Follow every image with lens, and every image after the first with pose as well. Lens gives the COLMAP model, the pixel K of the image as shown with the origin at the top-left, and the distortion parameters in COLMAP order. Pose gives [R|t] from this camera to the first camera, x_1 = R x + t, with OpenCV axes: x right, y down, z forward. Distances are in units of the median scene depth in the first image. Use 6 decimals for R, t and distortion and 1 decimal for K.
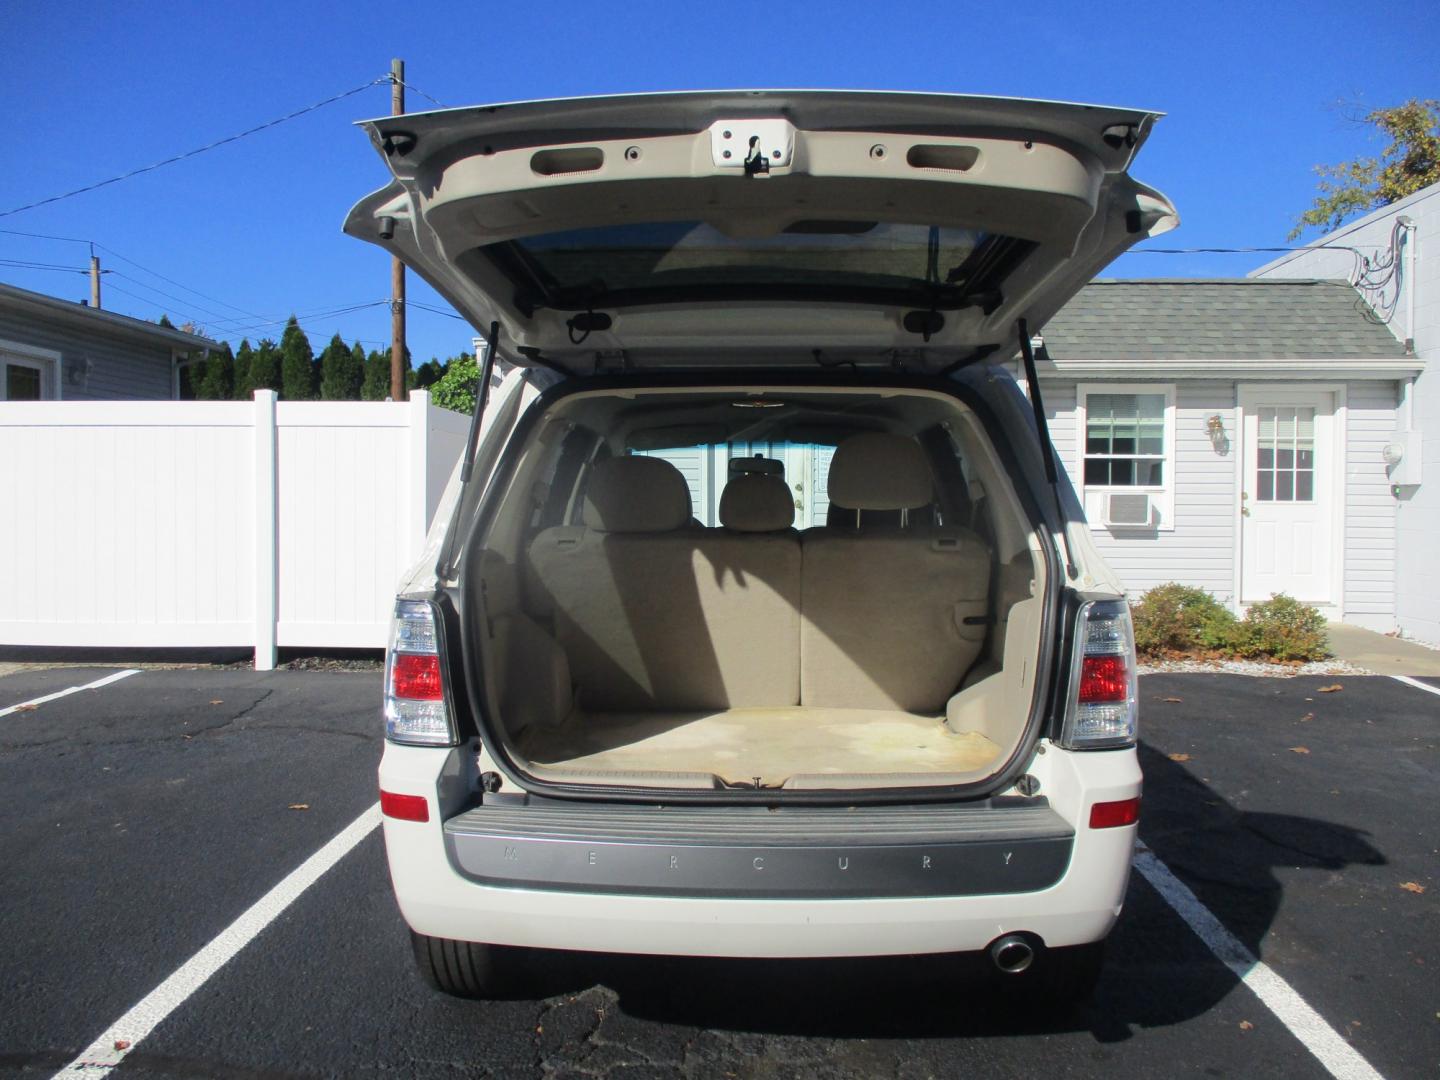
lens RADIAL K [[1196.3, 0, 717.1], [0, 1196.3, 534.9], [0, 0, 1]] dist [-0.022256, -0.006873]
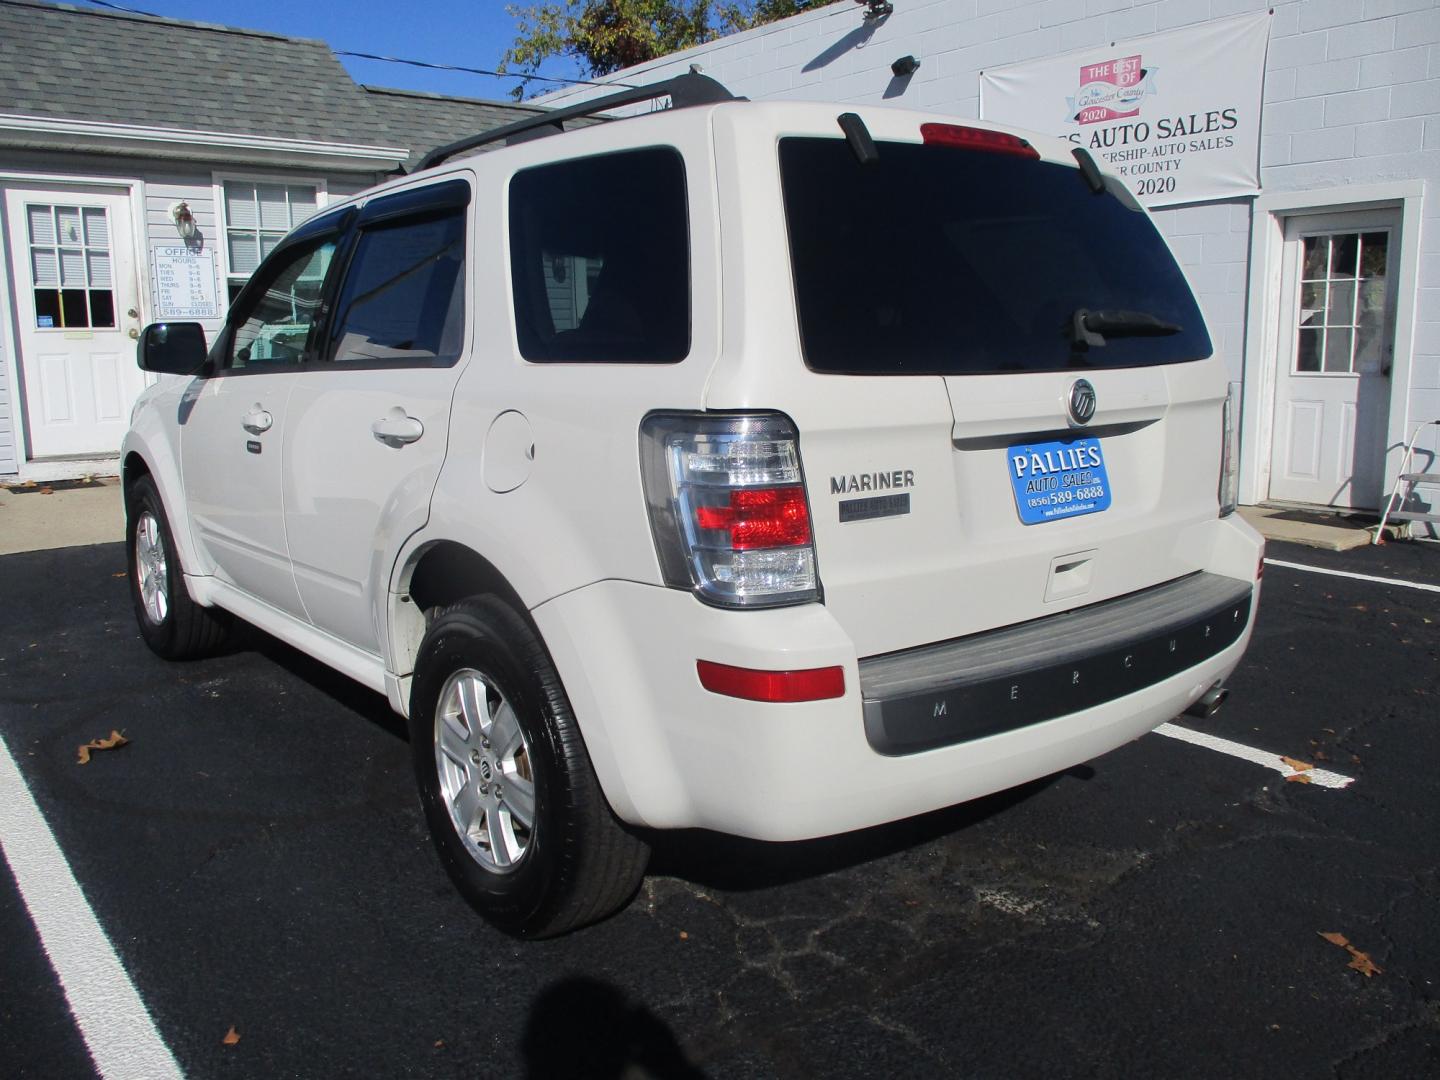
lens RADIAL K [[1196.3, 0, 717.1], [0, 1196.3, 534.9], [0, 0, 1]] dist [-0.022256, -0.006873]
pose [[0.755076, -0.119261, 0.644699, -0.514472], [0.031101, 0.988725, 0.146476, 0.011985], [-0.654899, -0.090550, 0.750272, 0.306699]]
